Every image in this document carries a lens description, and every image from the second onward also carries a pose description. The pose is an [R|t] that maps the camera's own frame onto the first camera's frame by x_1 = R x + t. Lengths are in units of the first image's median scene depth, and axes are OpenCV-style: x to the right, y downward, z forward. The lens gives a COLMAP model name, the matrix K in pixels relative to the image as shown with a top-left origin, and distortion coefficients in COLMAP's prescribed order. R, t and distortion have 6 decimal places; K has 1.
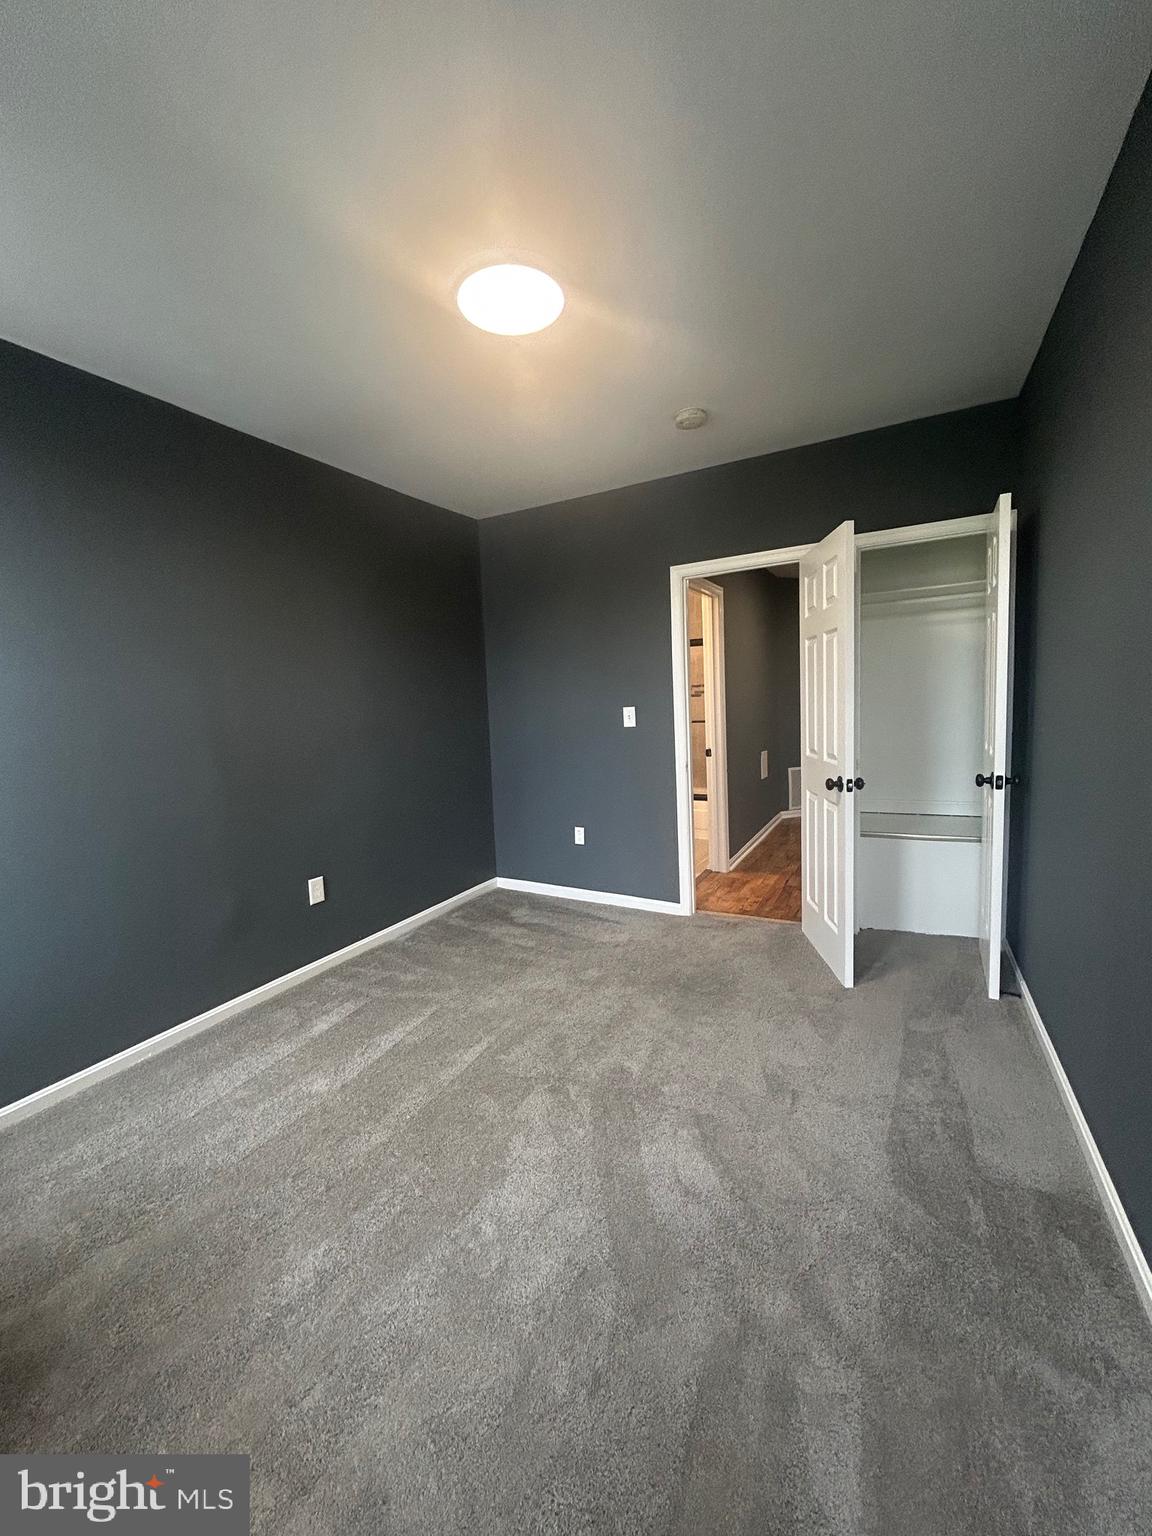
lens RADIAL K [[617.3, 0, 568.0], [0, 617.3, 758.0], [0, 0, 1]] dist [-0.002189, 0.000844]
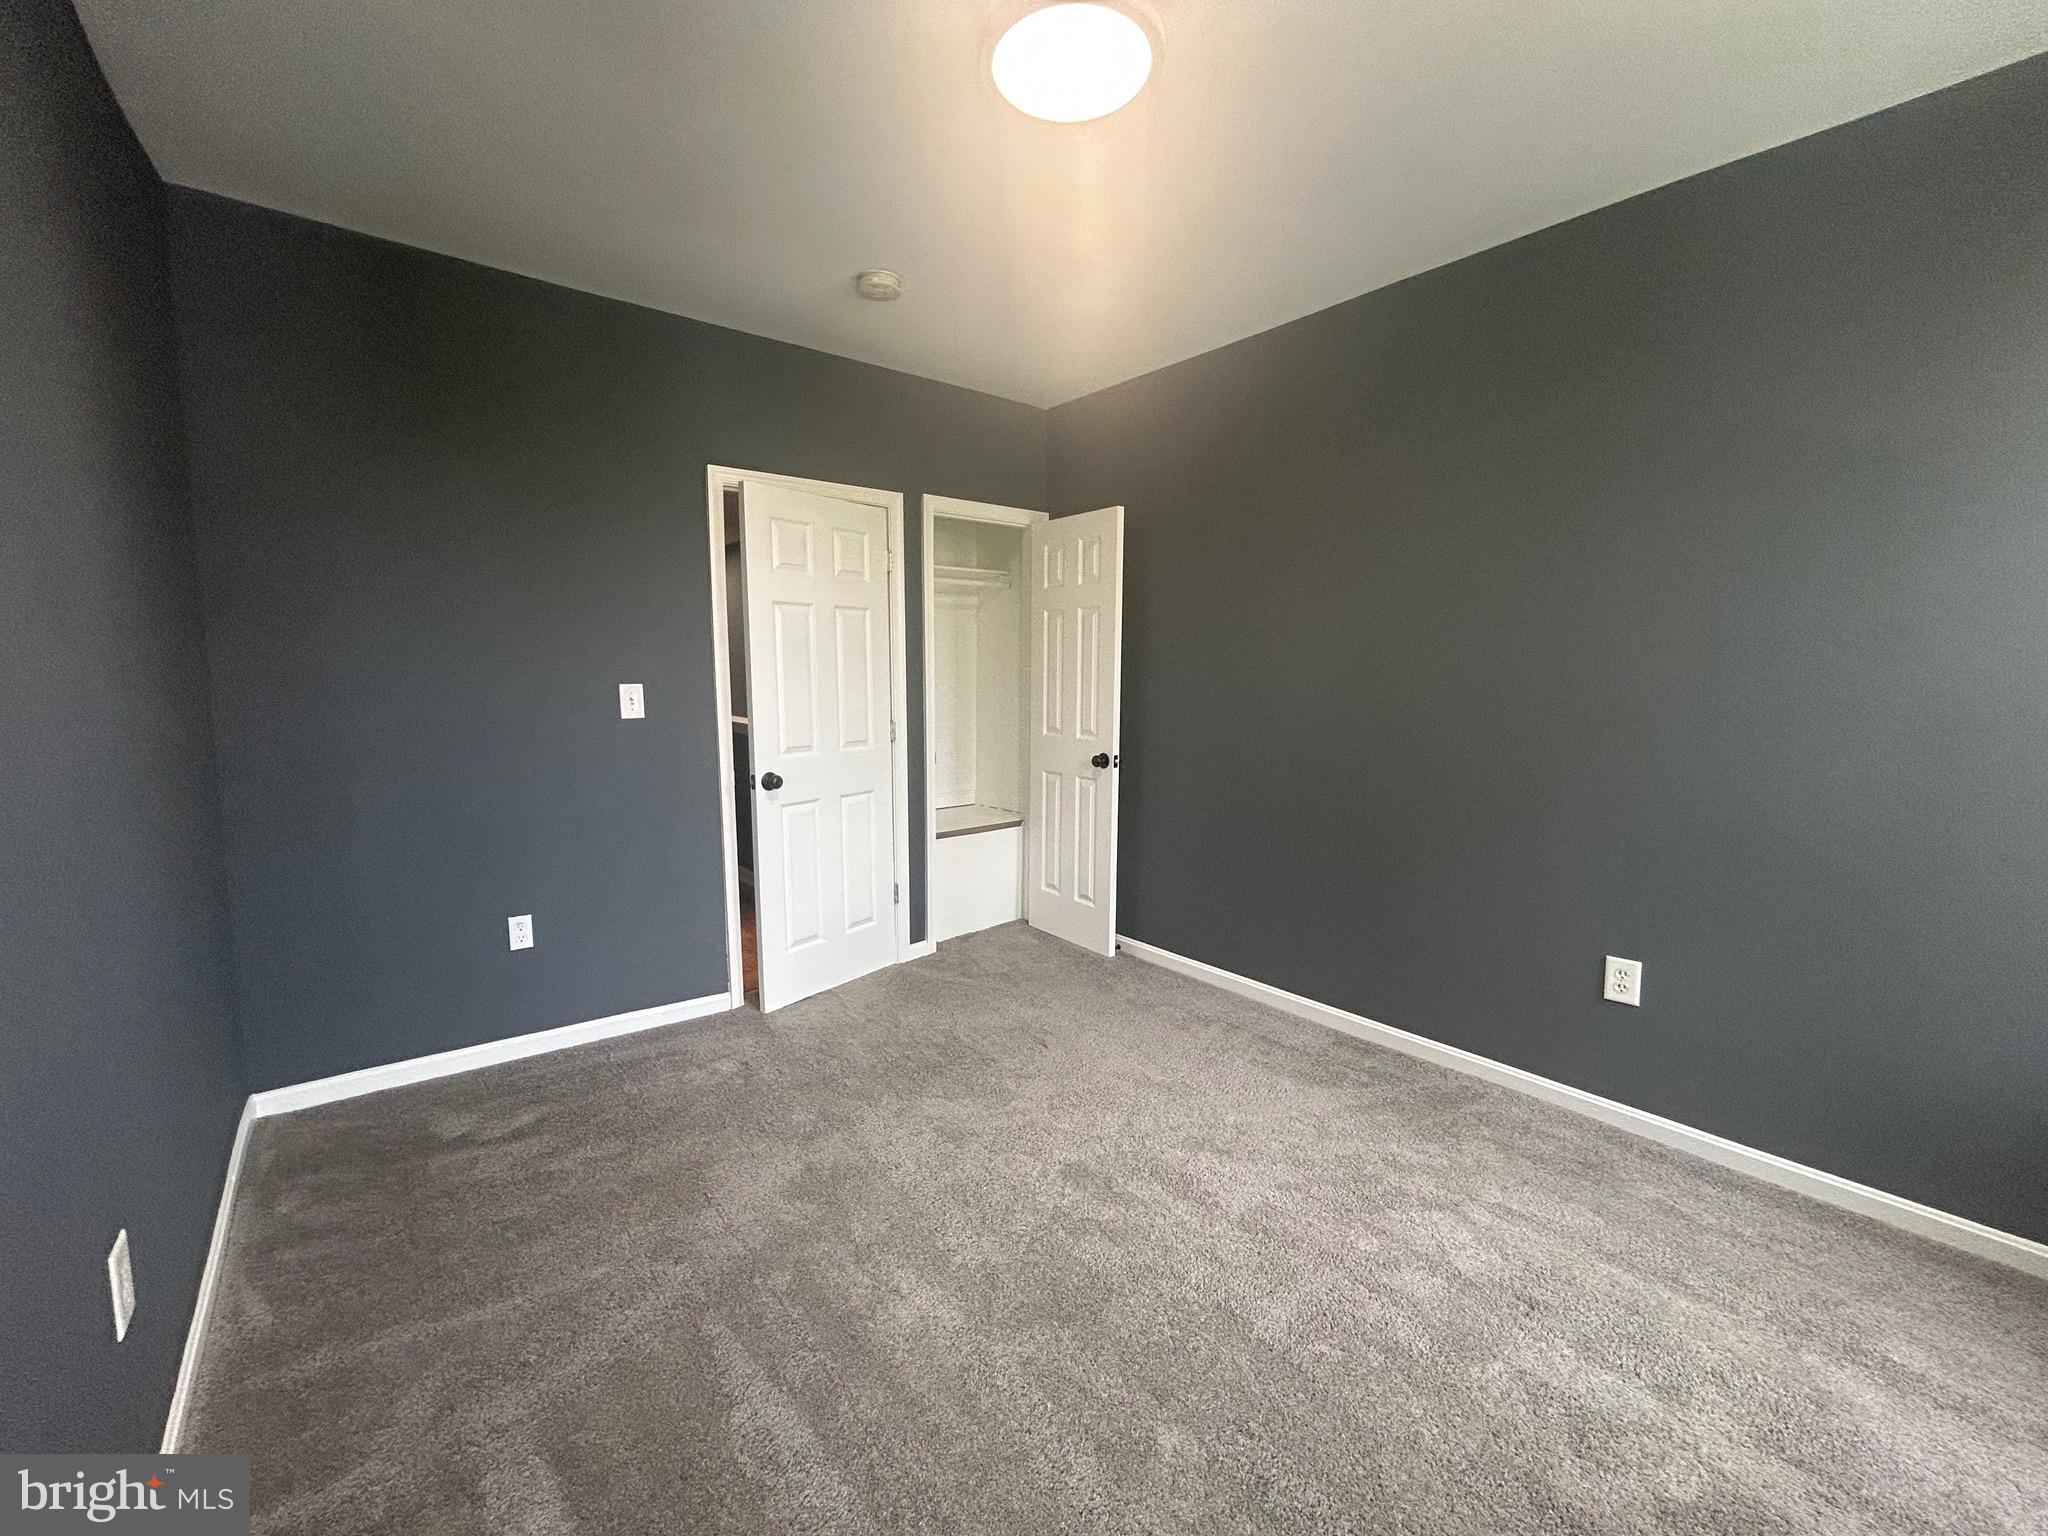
lens RADIAL K [[823.1, 0, 1024.1], [0, 823.1, 762.5], [0, 0, 1]] dist [-0.002189, 0.000844]
pose [[0.379639, -0.050683, 0.923746, -0.507831], [0.062792, 0.997607, 0.028929, -0.009193], [-0.923001, 0.047021, 0.381913, 0.394705]]
